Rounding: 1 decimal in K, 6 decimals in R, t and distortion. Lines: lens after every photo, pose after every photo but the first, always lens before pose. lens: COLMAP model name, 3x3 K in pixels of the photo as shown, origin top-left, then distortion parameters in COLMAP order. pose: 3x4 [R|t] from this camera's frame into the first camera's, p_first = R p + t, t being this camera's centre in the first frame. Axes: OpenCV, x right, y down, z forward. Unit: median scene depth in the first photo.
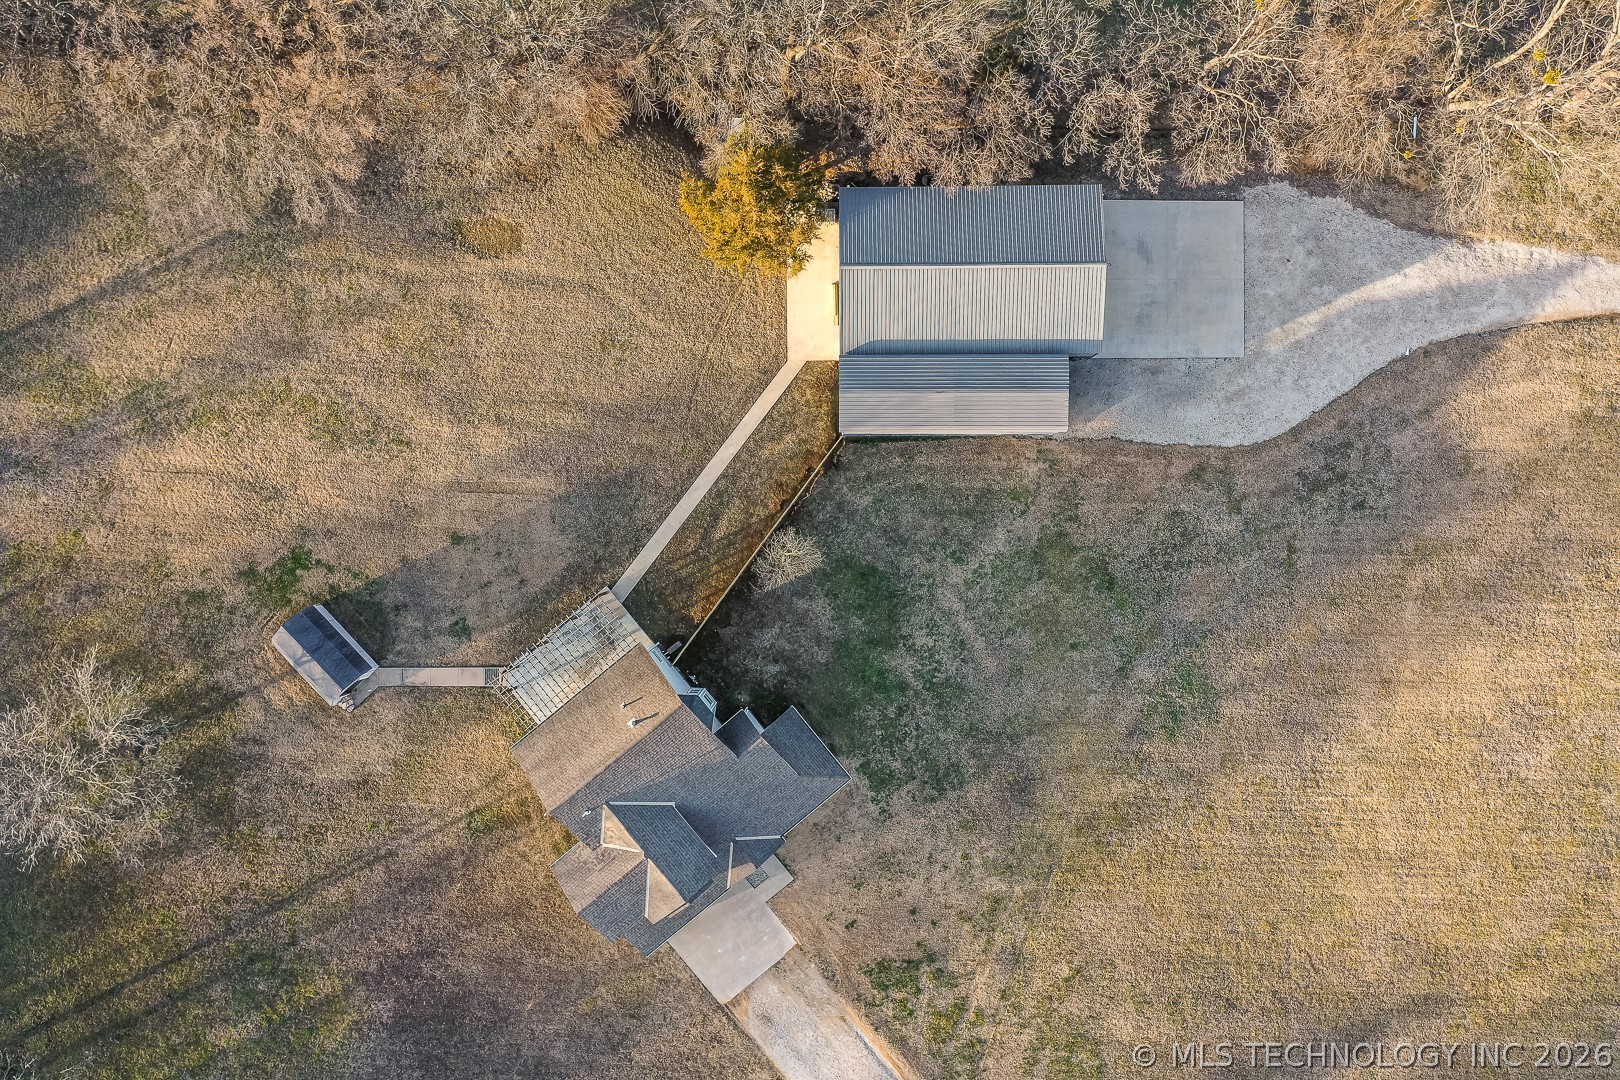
lens RADIAL K [[1283.2, 0, 810.0], [0, 1283.2, 540.0], [0, 0, 1]] dist [0.026912, 0.001447]
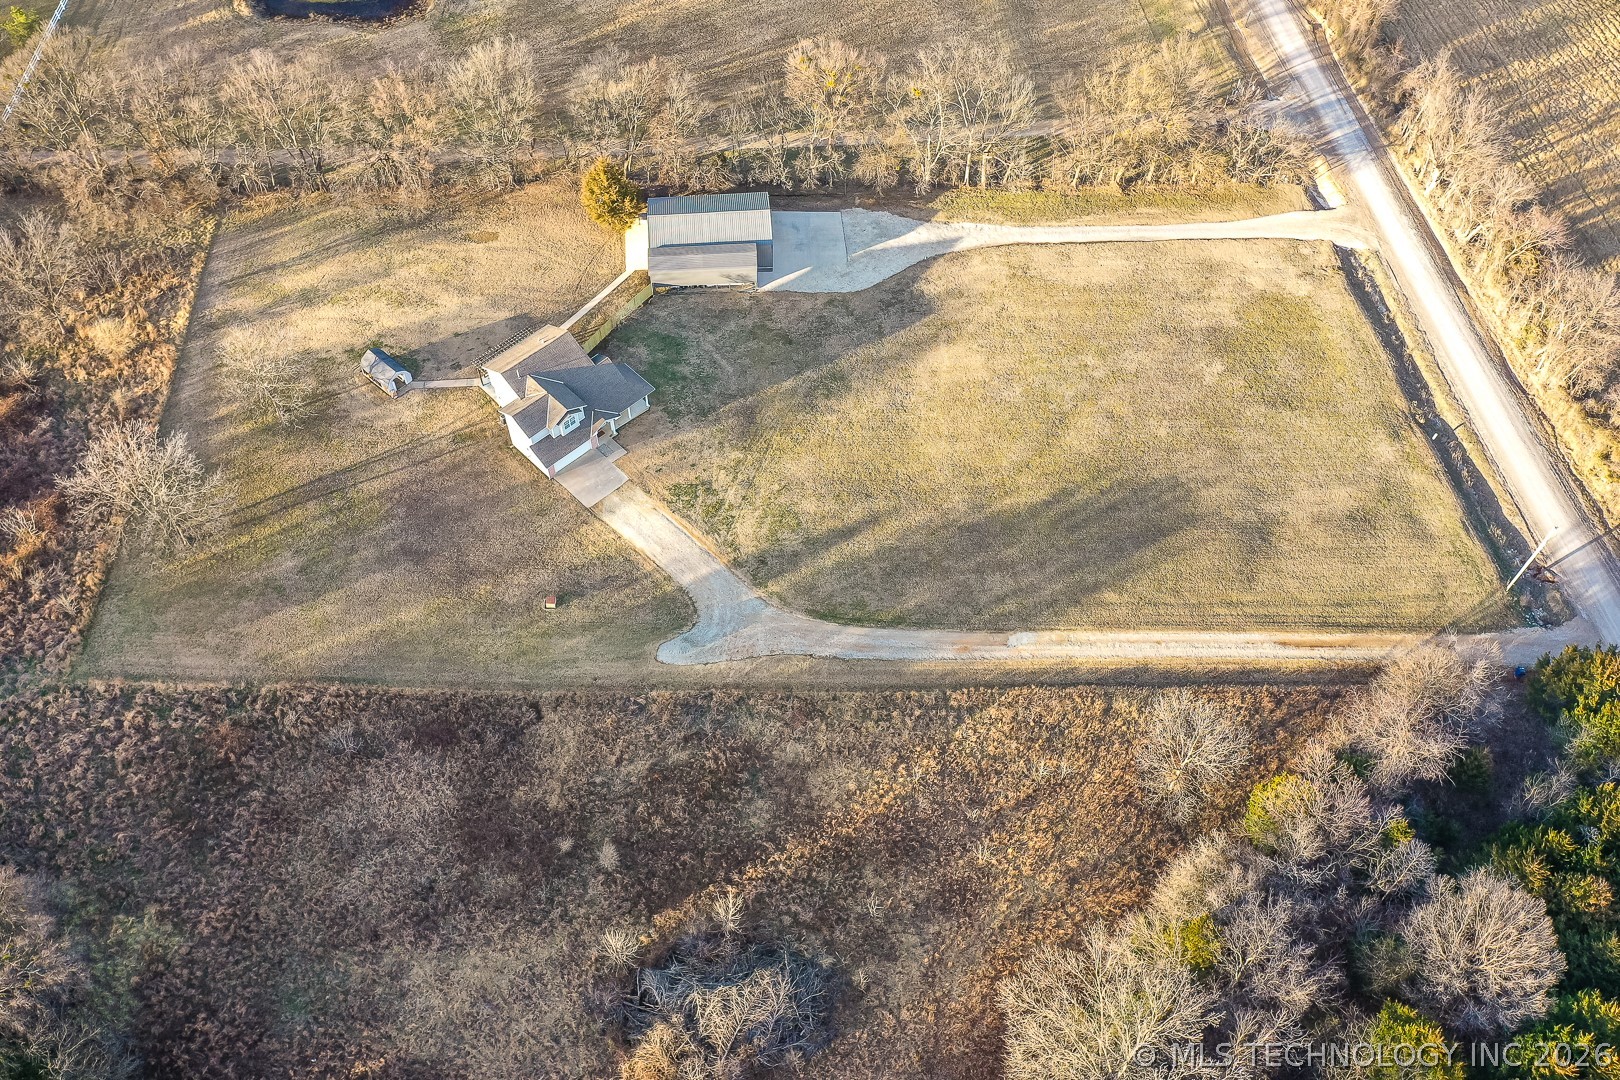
lens RADIAL K [[1316.7, 0, 810.0], [0, 1316.7, 540.0], [0, 0, 1]] dist [-0.016298, 0.000105]
pose [[0.996516, -0.058484, 0.059466, 0.127996], [0.081938, 0.819647, -0.566978, 1.450058], [-0.015582, 0.569875, 0.821583, -0.492255]]
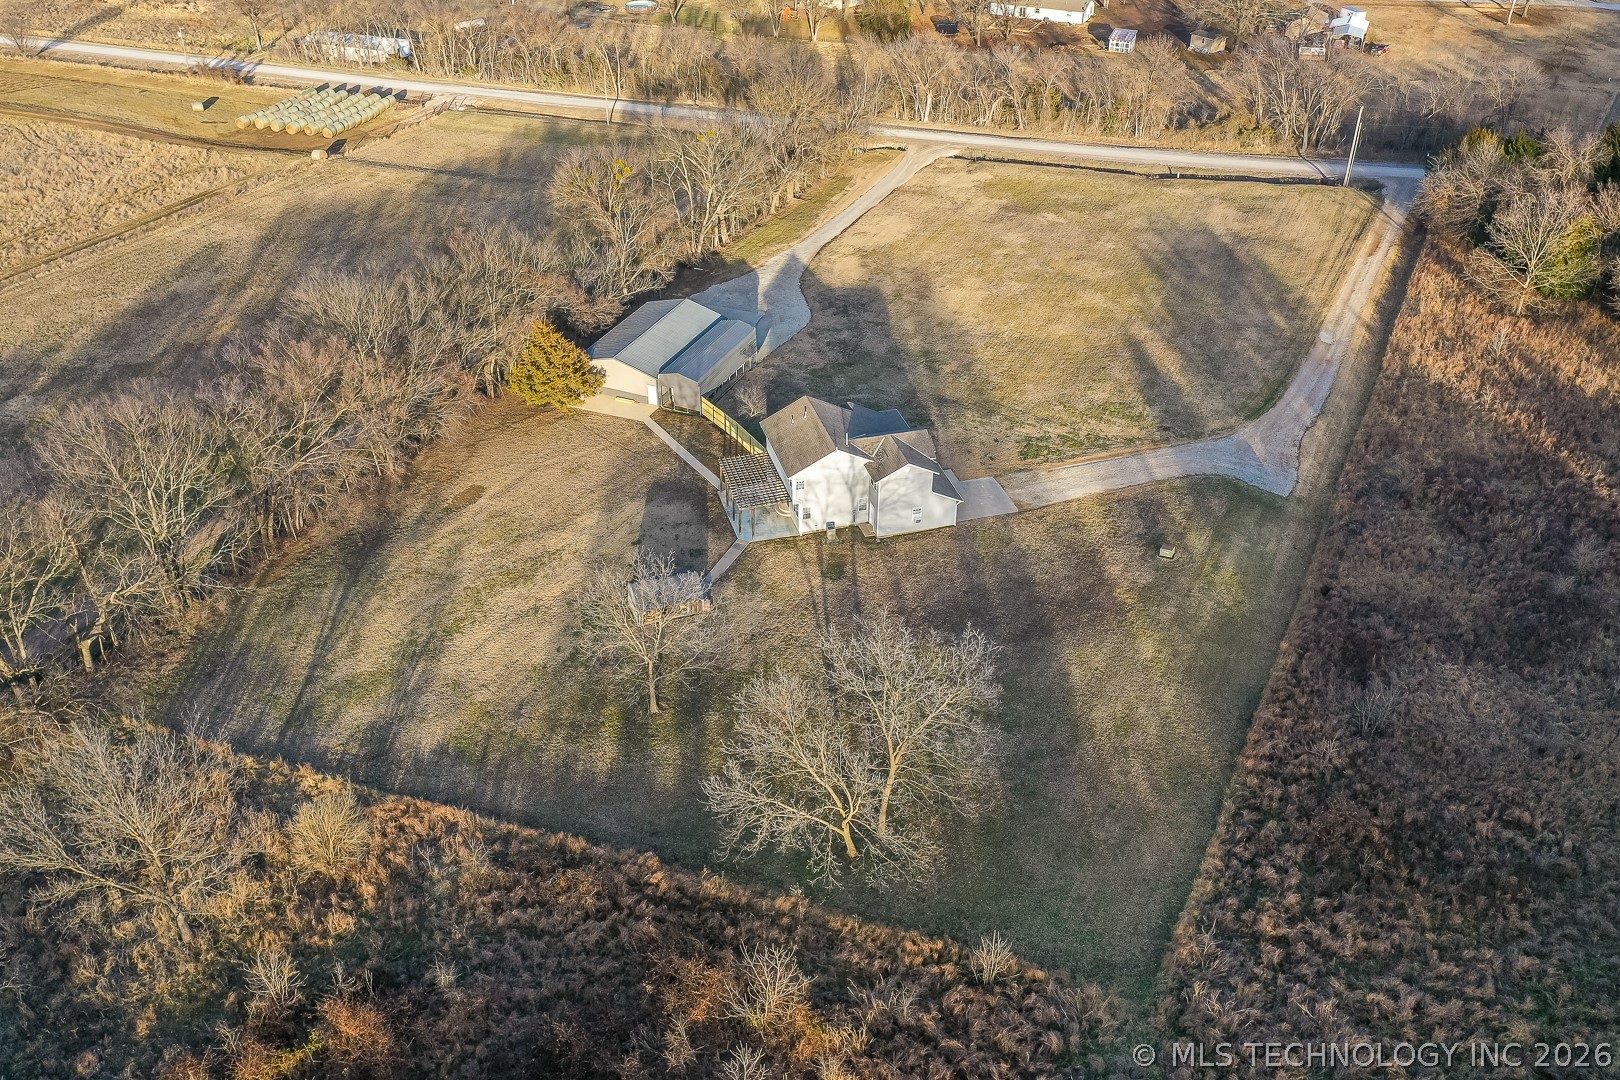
lens RADIAL K [[1316.7, 0, 810.0], [0, 1316.7, 540.0], [0, 0, 1]] dist [-0.016298, 0.000105]
pose [[0.405344, -0.516447, 0.754307, -1.255839], [0.914101, 0.238655, -0.327815, 0.625473], [-0.010720, 0.822390, 0.568823, 0.197099]]
